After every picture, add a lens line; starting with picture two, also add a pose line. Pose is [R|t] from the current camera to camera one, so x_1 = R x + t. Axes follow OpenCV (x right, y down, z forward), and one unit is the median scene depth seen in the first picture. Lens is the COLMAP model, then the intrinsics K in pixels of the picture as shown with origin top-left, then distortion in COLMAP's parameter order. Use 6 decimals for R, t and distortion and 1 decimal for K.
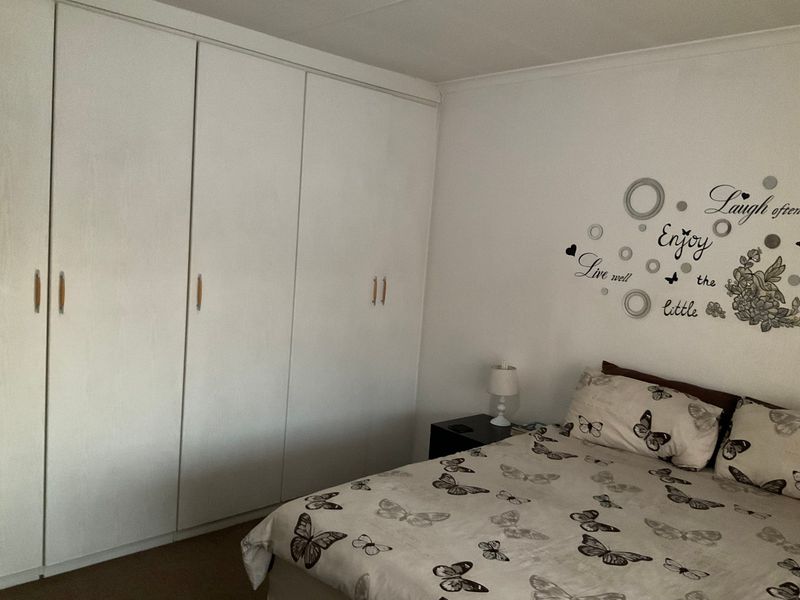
lens RADIAL K [[643.1, 0, 395.7], [0, 643.1, 295.5], [0, 0, 1]] dist [0.083381, -0.188833]
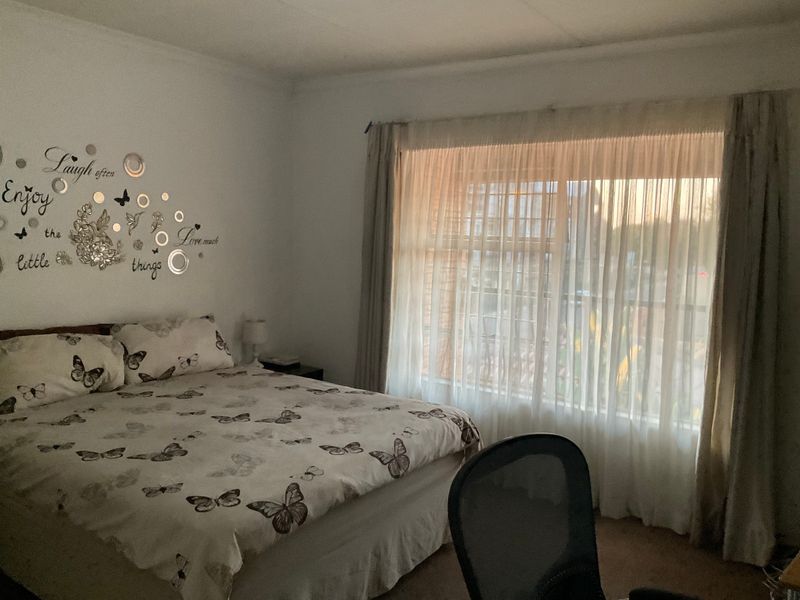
lens RADIAL K [[643.1, 0, 395.7], [0, 643.1, 295.5], [0, 0, 1]] dist [0.083381, -0.188833]
pose [[-0.186364, -0.176488, 0.966499, -0.736687], [0.039208, 0.981614, 0.186808, -0.104164], [-0.981698, 0.072709, -0.176018, 0.634519]]
